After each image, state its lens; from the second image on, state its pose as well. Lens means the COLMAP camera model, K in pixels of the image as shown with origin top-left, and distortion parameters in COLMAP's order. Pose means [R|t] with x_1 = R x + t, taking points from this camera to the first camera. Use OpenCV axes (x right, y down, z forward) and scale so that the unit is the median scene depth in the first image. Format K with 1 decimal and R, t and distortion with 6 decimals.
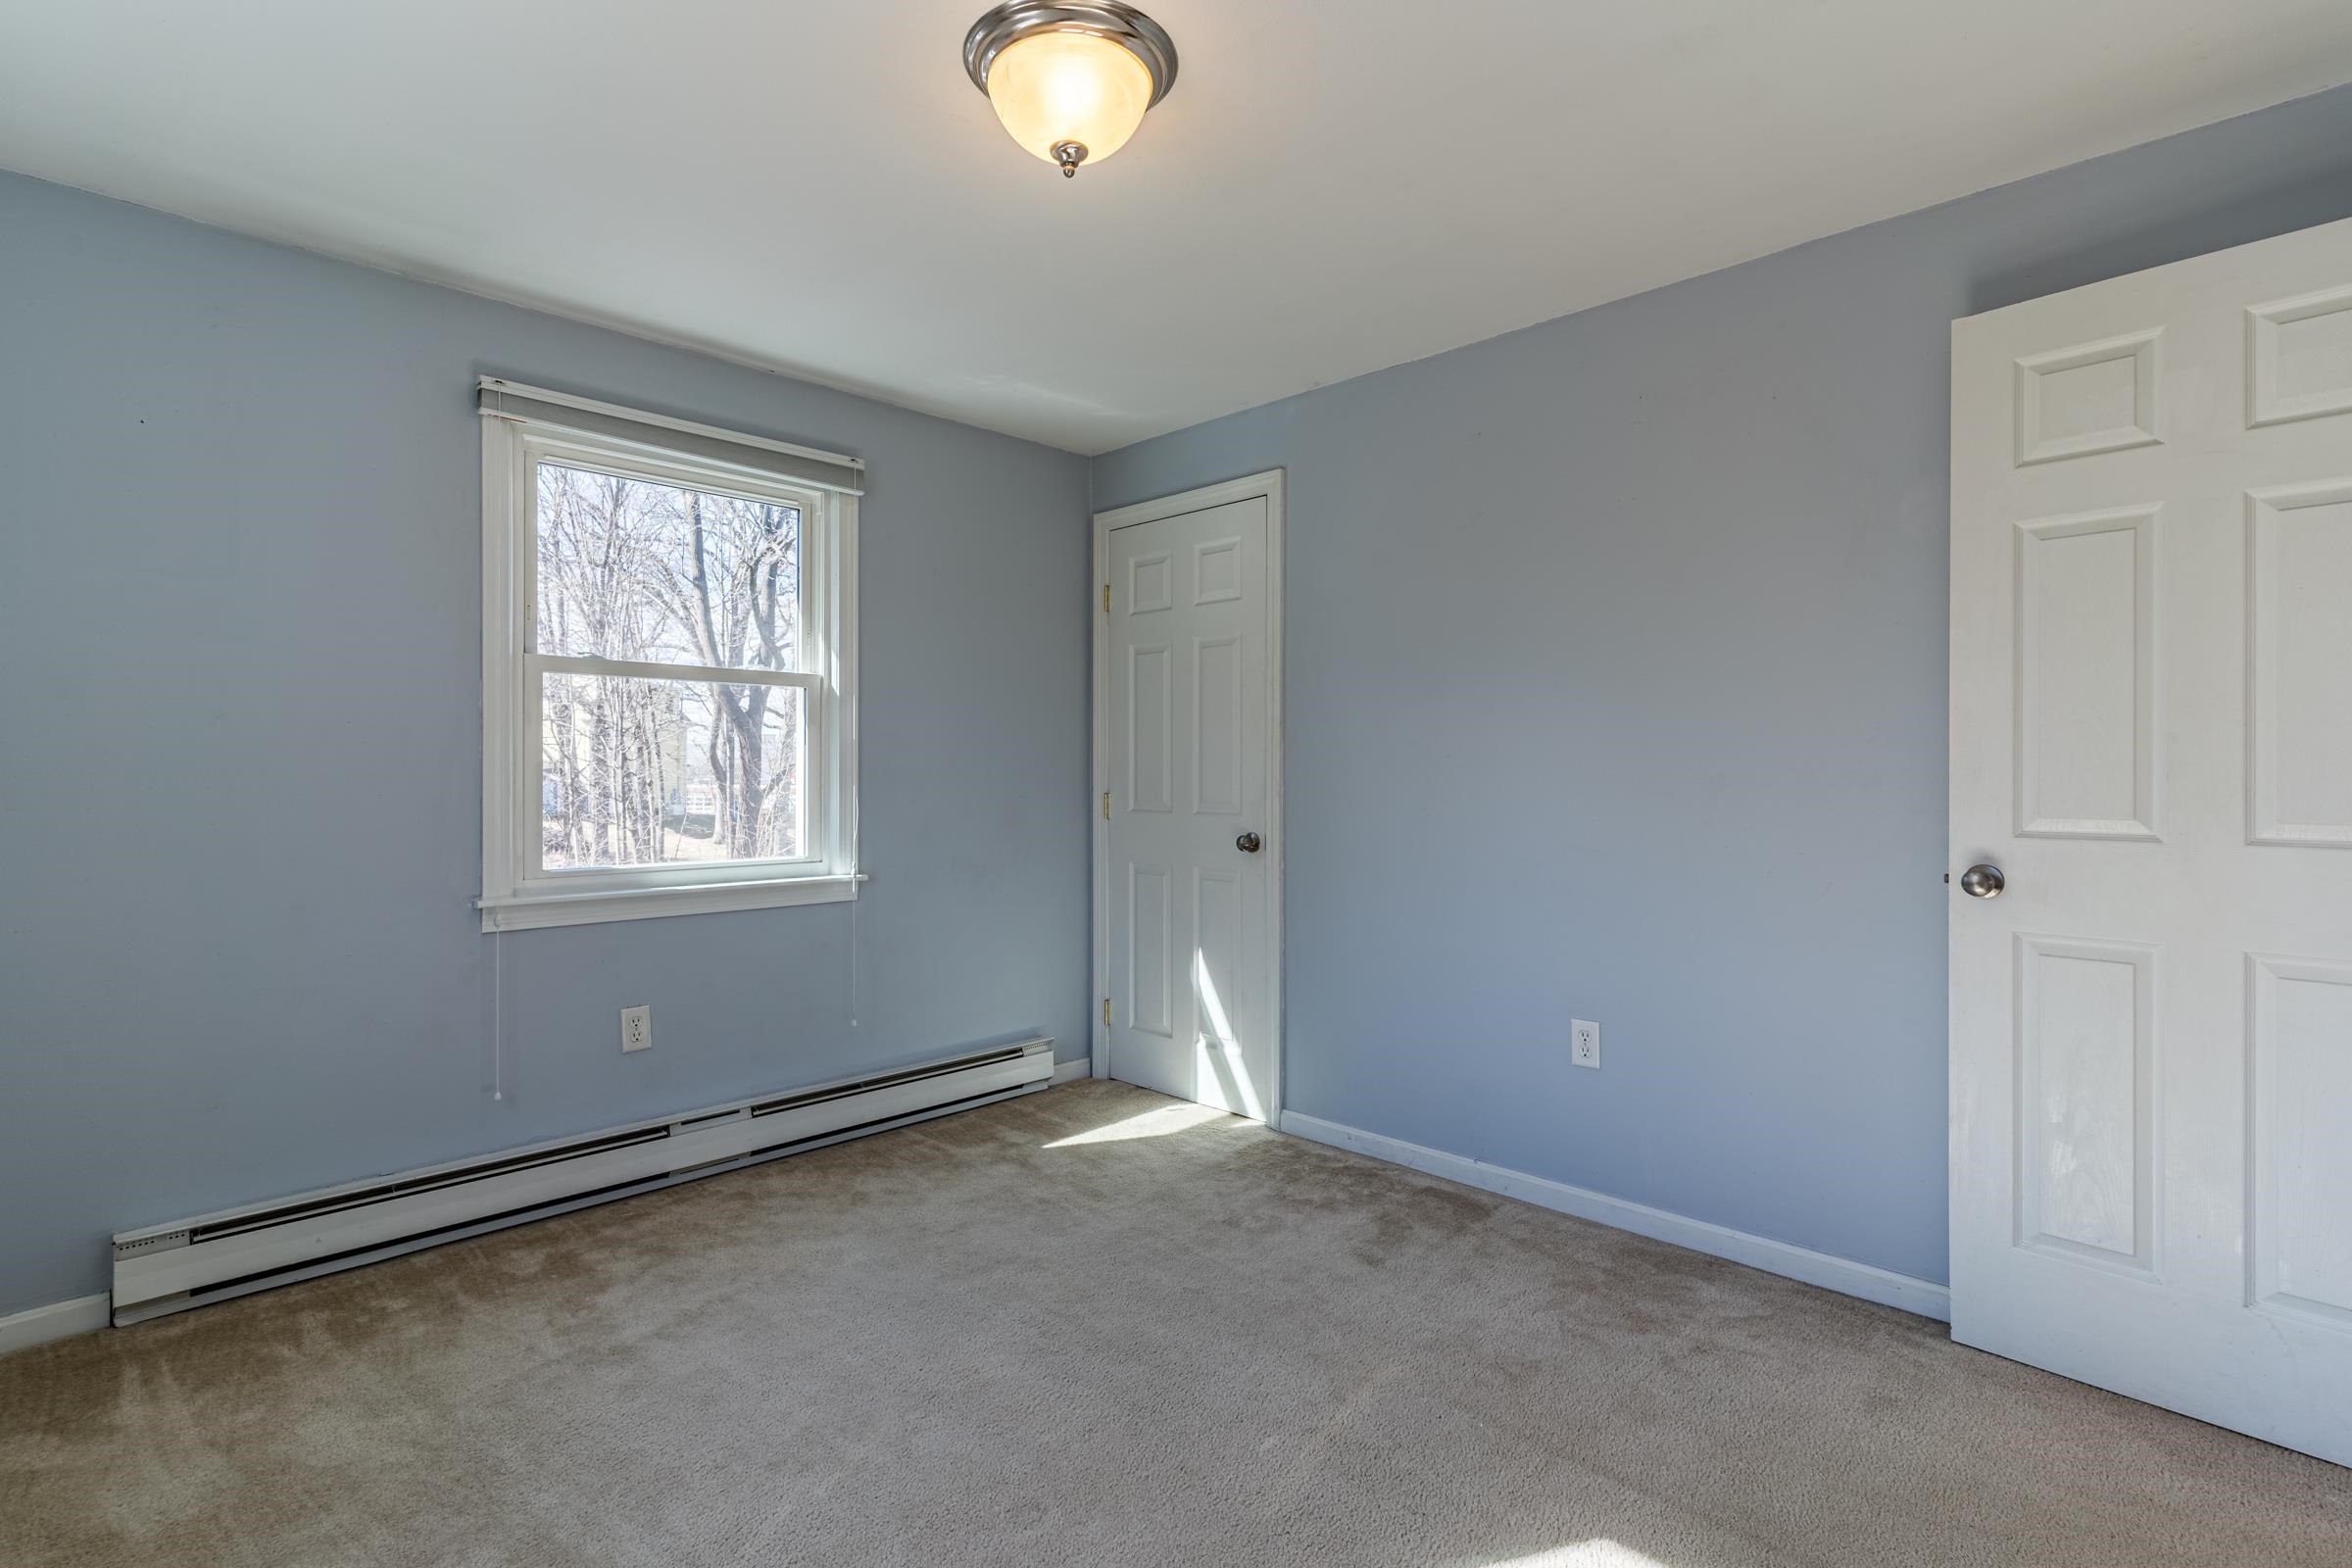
lens RADIAL K [[1126.1, 0, 1185.0], [0, 1126.1, 773.6], [0, 0, 1]] dist [0.005827, -0.003299]
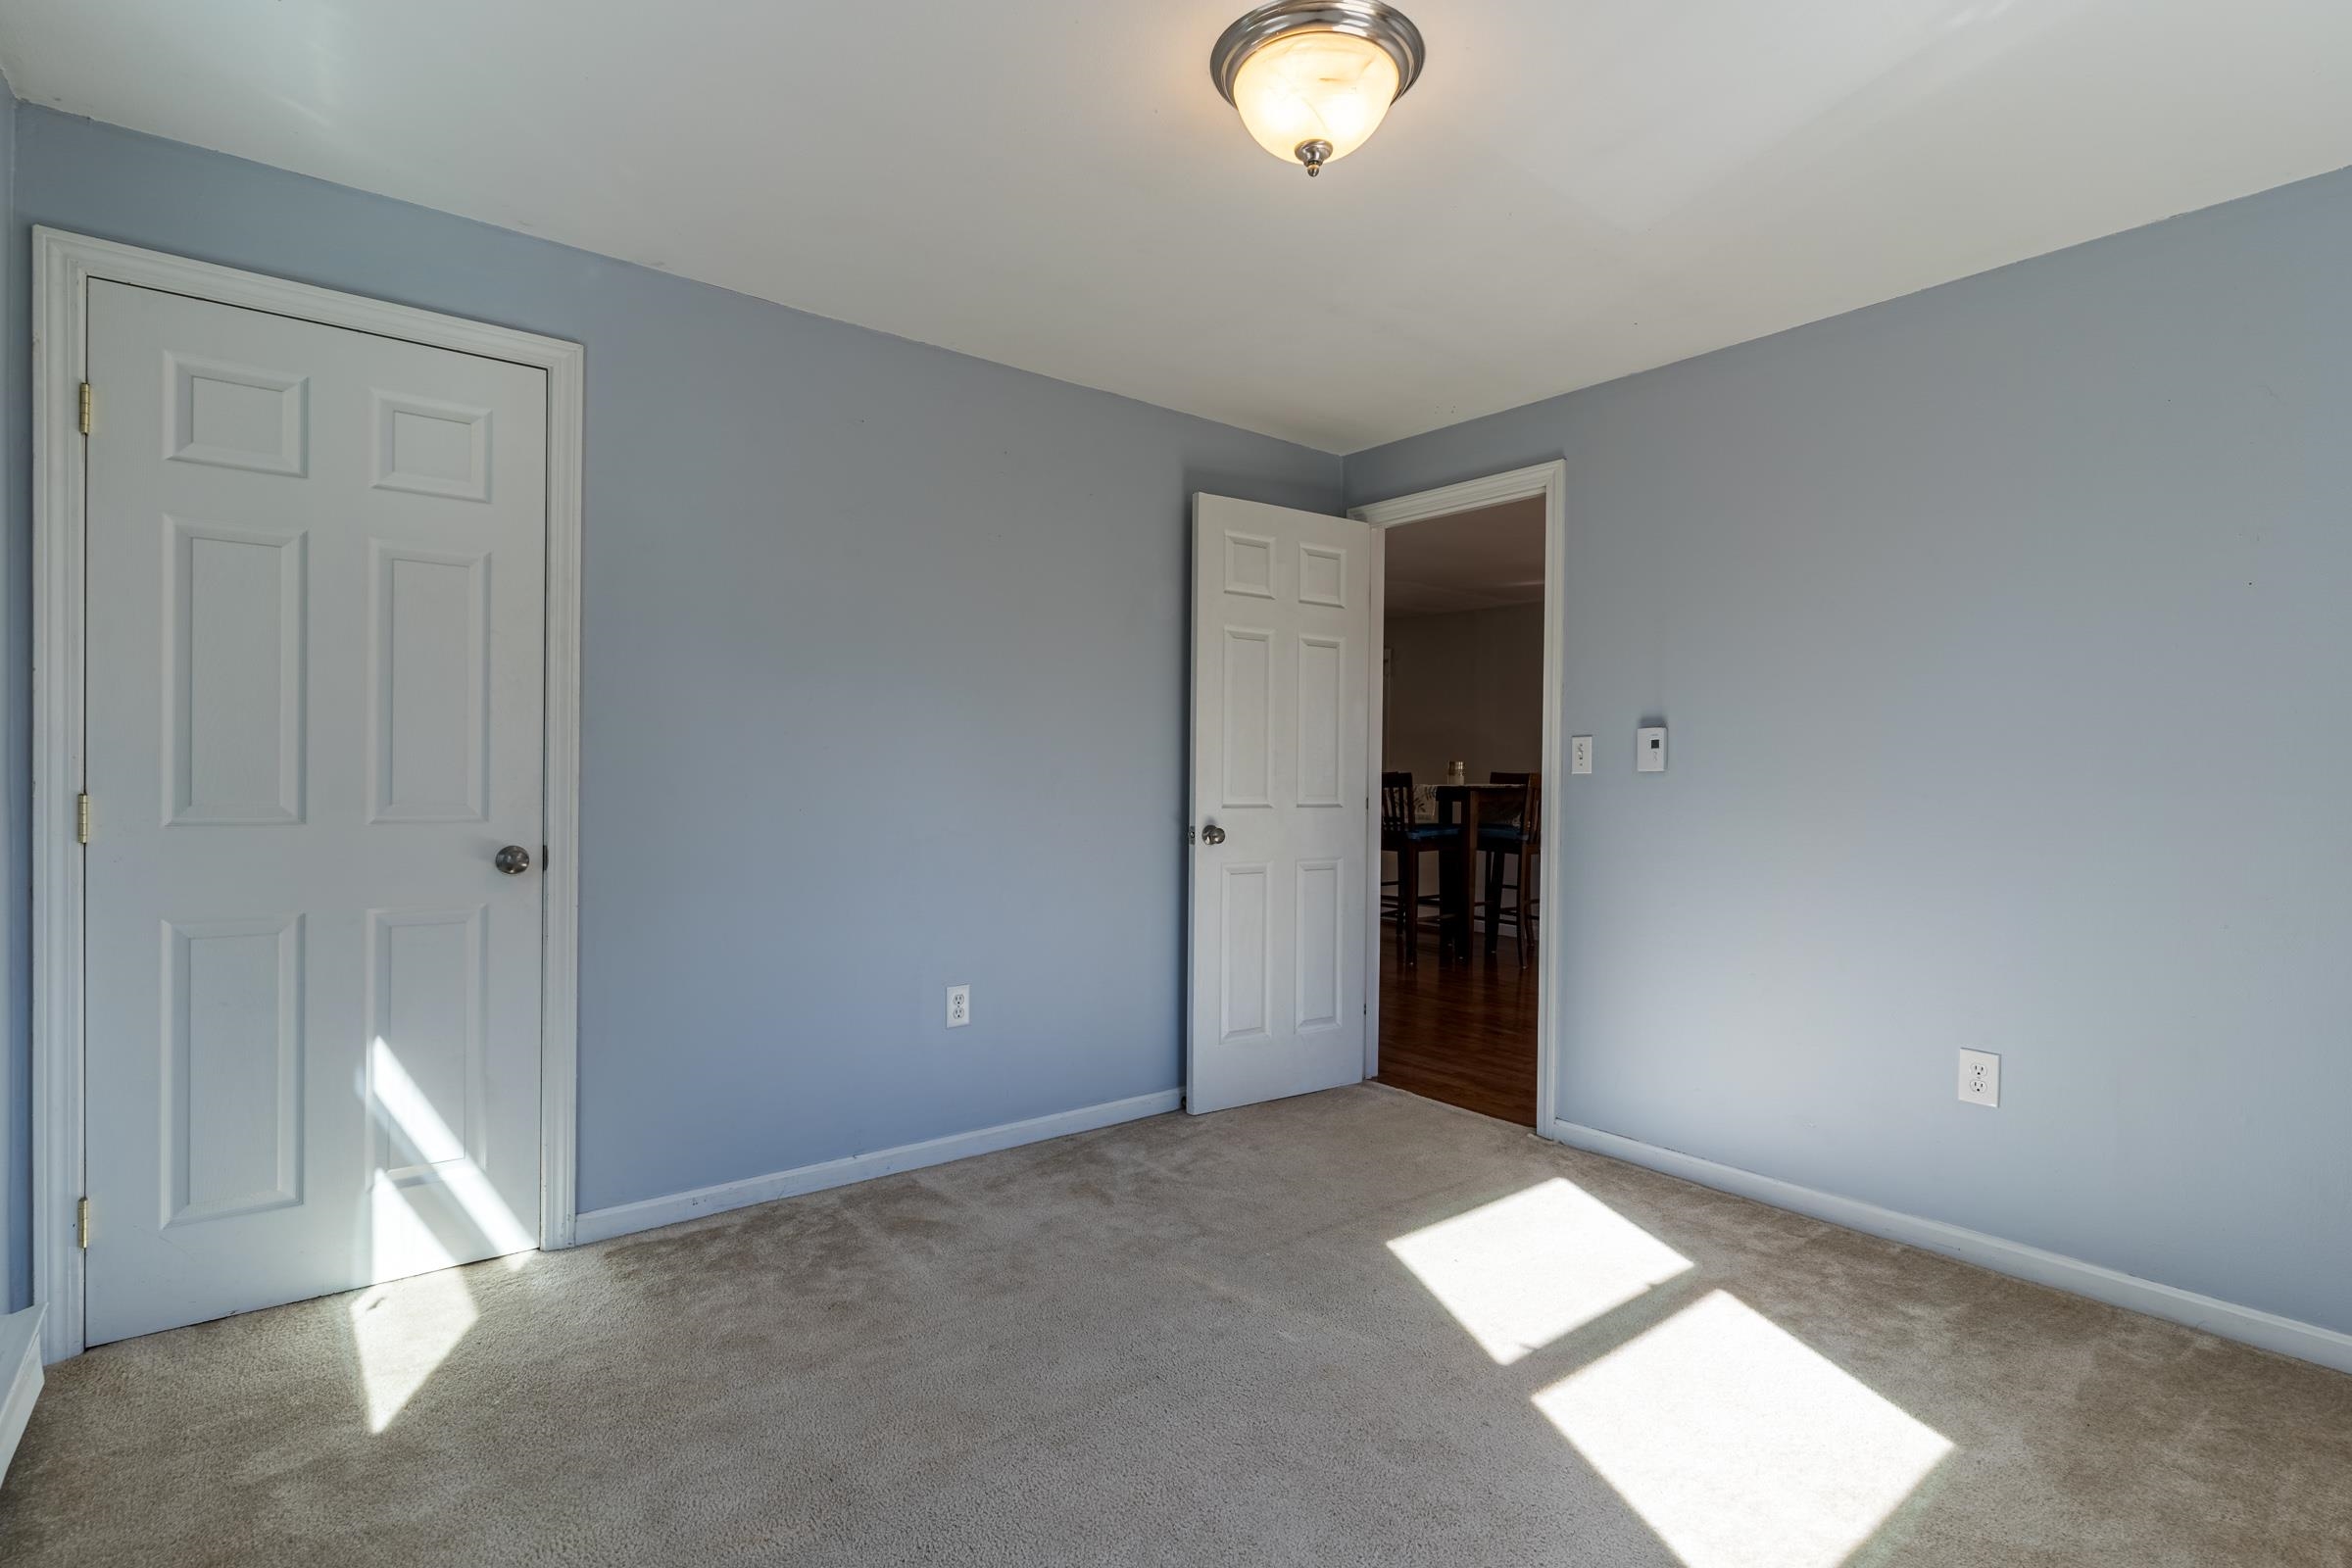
lens RADIAL K [[1126.1, 0, 1162.8], [0, 1126.1, 778.5], [0, 0, 1]] dist [0.005827, -0.003299]
pose [[0.132981, -0.008868, 0.991079, -0.685855], [-0.016616, 0.999799, 0.011176, -0.004417], [-0.990979, -0.017954, 0.132807, 0.605079]]
